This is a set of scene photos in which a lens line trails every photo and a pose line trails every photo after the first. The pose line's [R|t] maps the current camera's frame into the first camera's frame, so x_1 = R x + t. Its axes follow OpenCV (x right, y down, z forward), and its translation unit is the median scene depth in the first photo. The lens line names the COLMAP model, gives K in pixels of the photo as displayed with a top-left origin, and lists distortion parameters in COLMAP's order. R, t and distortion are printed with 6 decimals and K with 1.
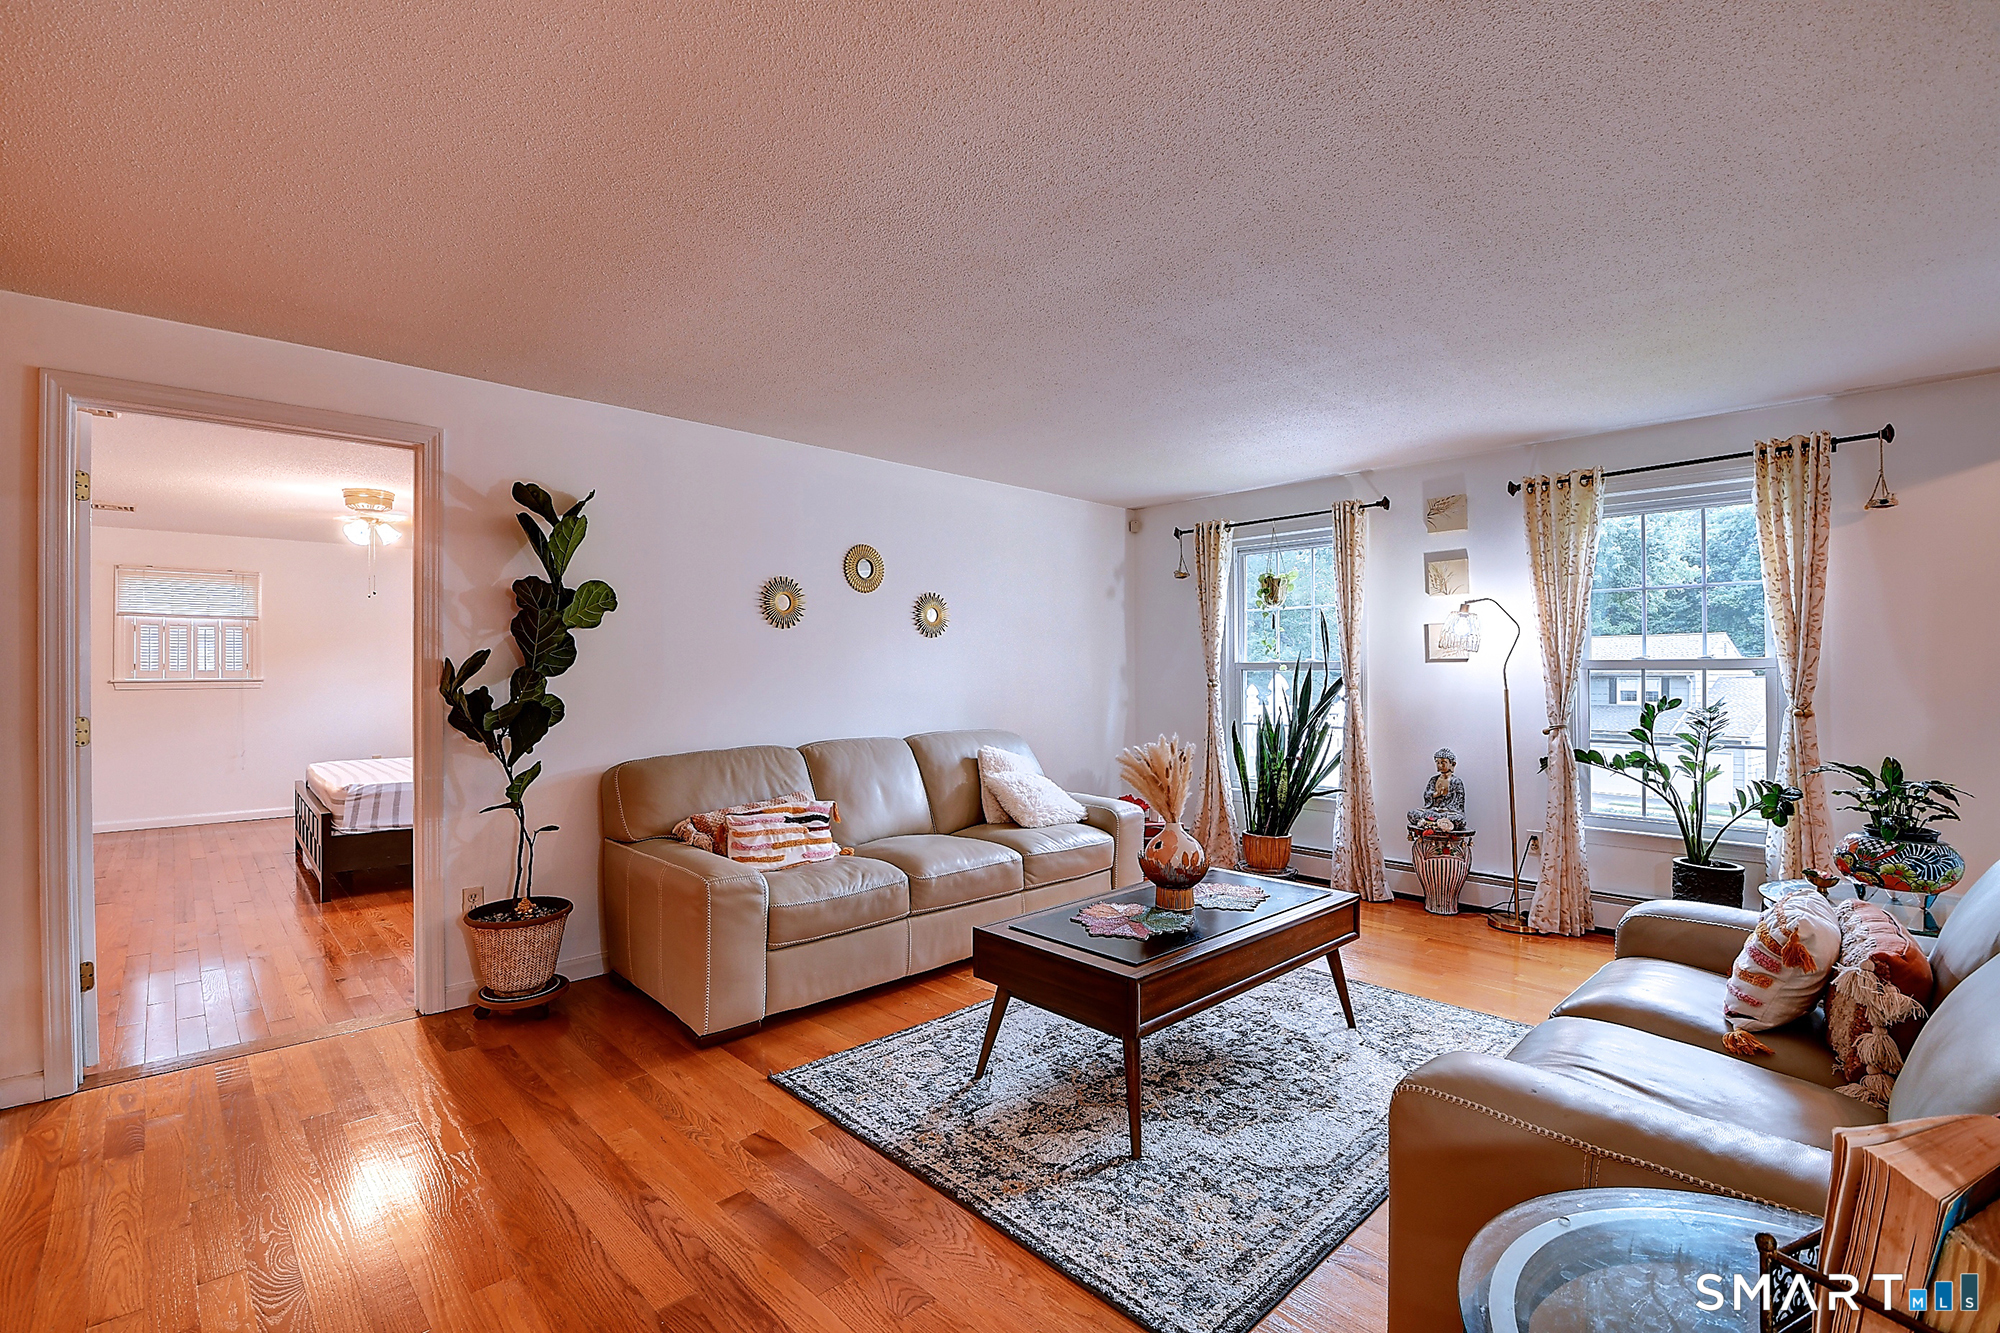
lens RADIAL K [[886.5, 0, 994.6], [0, 886.5, 668.6], [0, 0, 1]] dist [-0.008483, -0.006609]
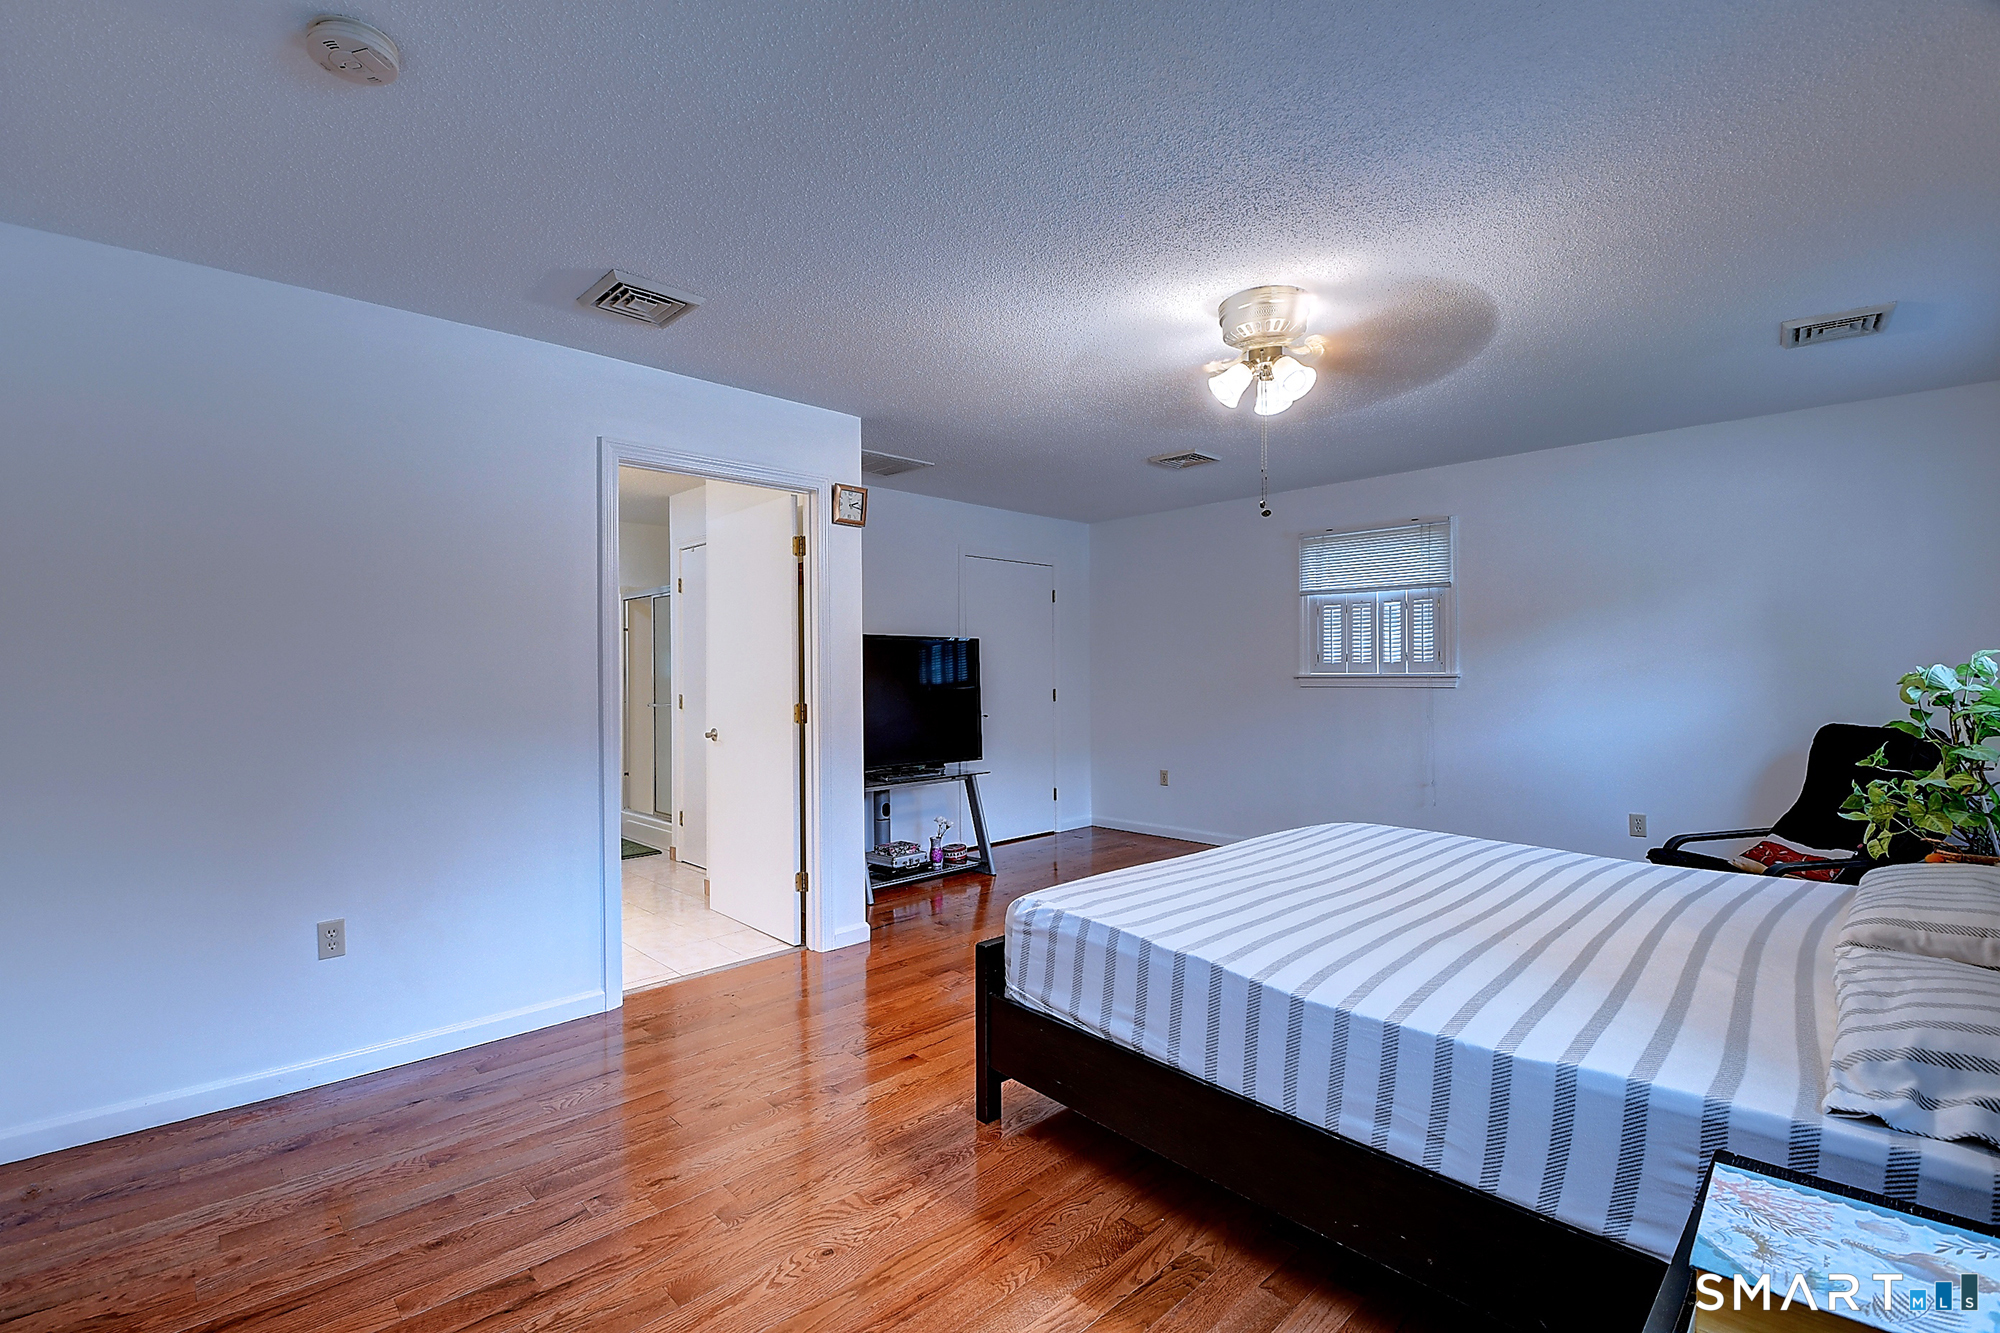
lens RADIAL K [[886.5, 0, 951.0], [0, 886.5, 667.5], [0, 0, 1]] dist [-0.008483, -0.006609]
pose [[-0.019240, -0.002127, -0.999813, -0.178328], [0.006144, 0.999979, -0.002245, 0.006148], [0.999796, -0.006187, -0.019227, 0.681343]]
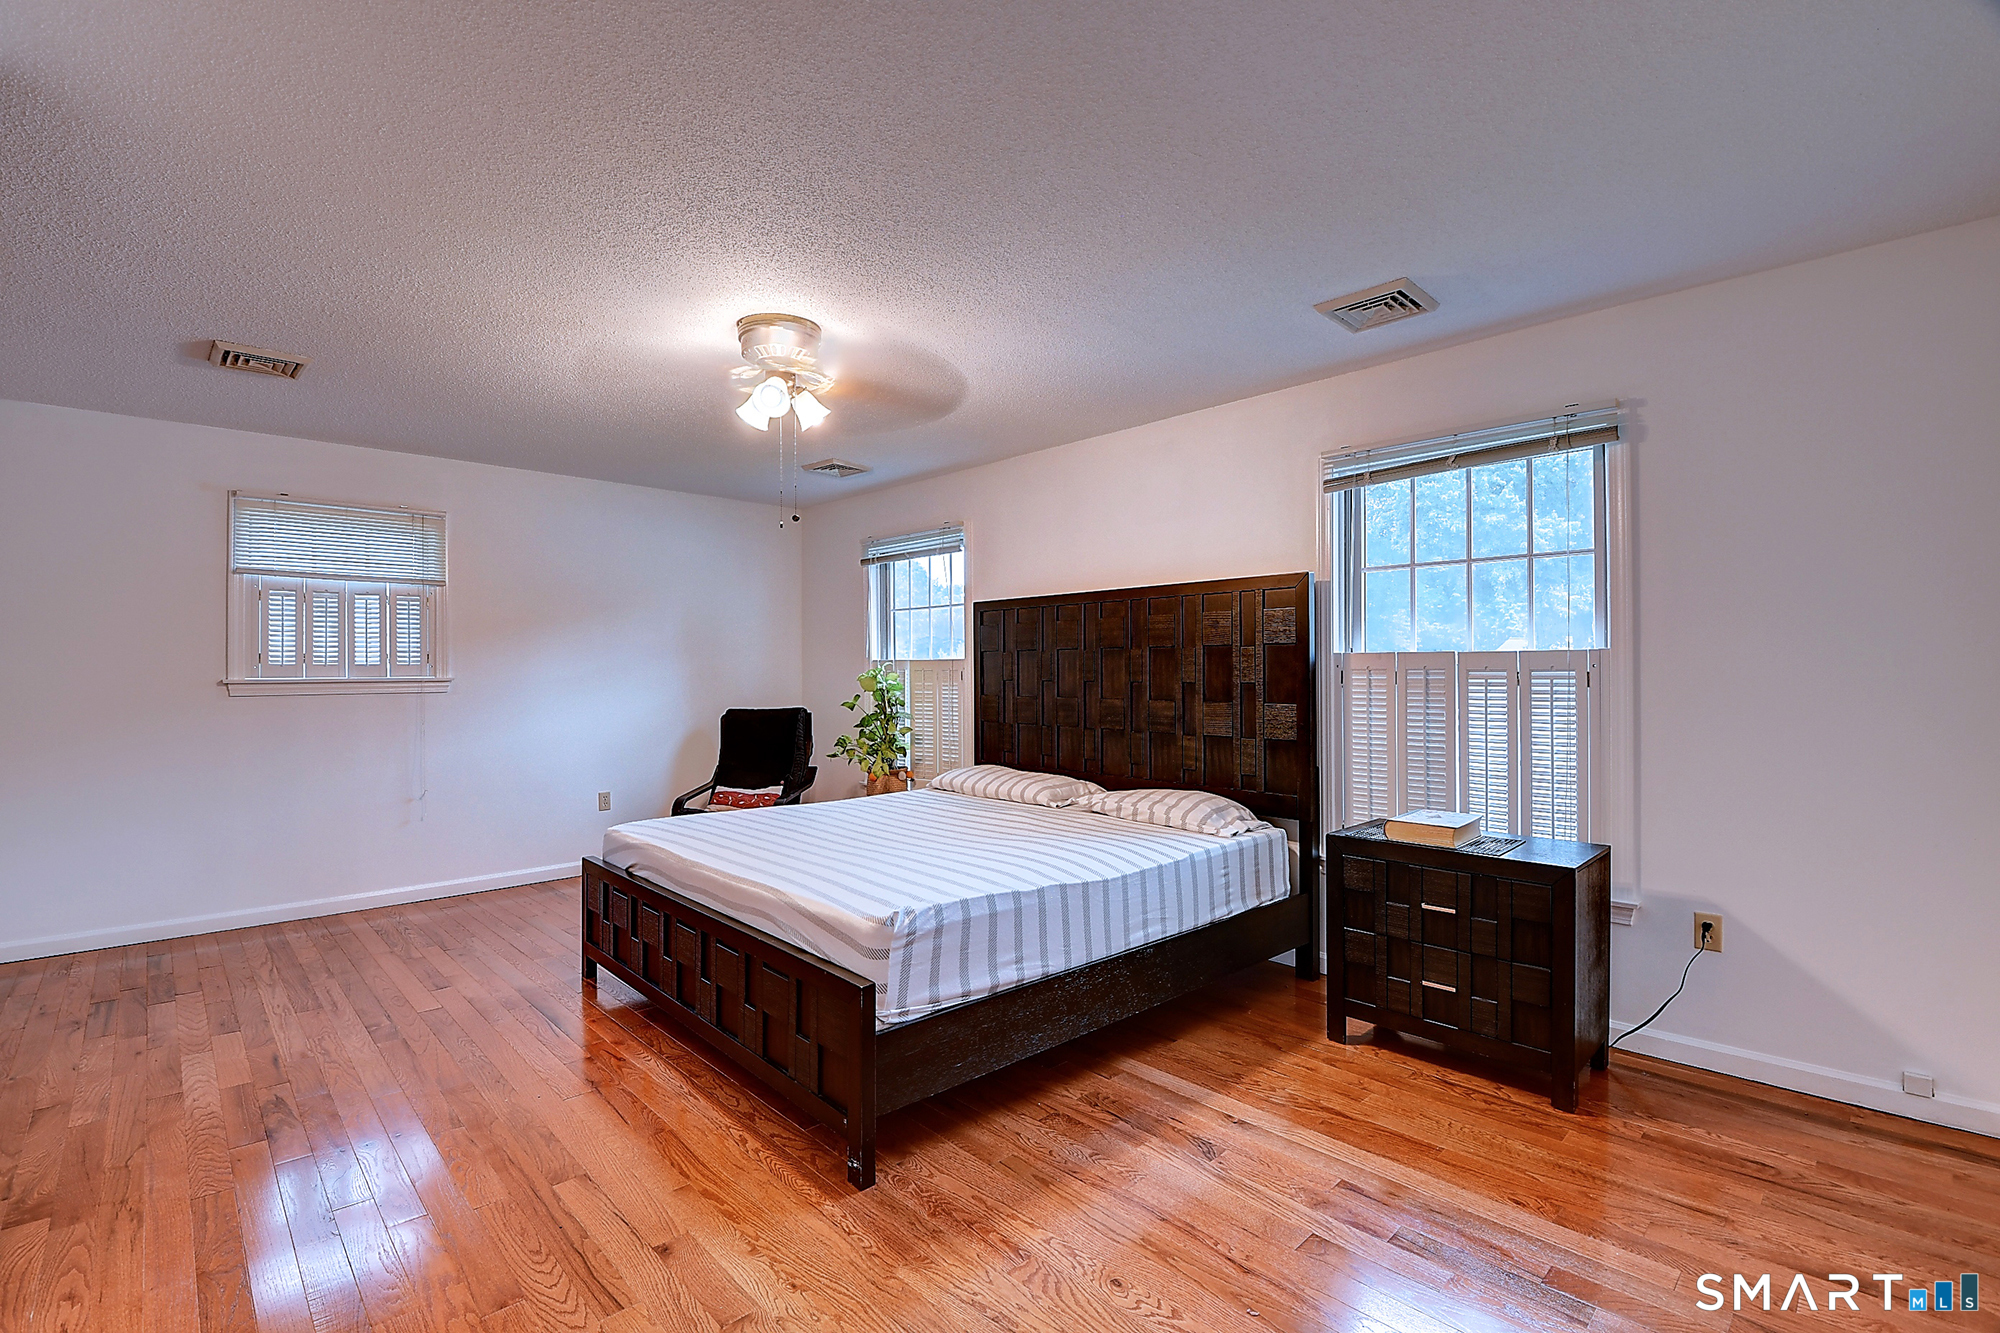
lens RADIAL K [[886.5, 0, 993.7], [0, 886.5, 660.7], [0, 0, 1]] dist [-0.008483, -0.006609]
pose [[0.999944, -0.002119, 0.010338, -0.480706], [0.002210, 0.999959, -0.008786, 0.006123], [-0.010319, 0.008808, 0.999908, 0.385600]]
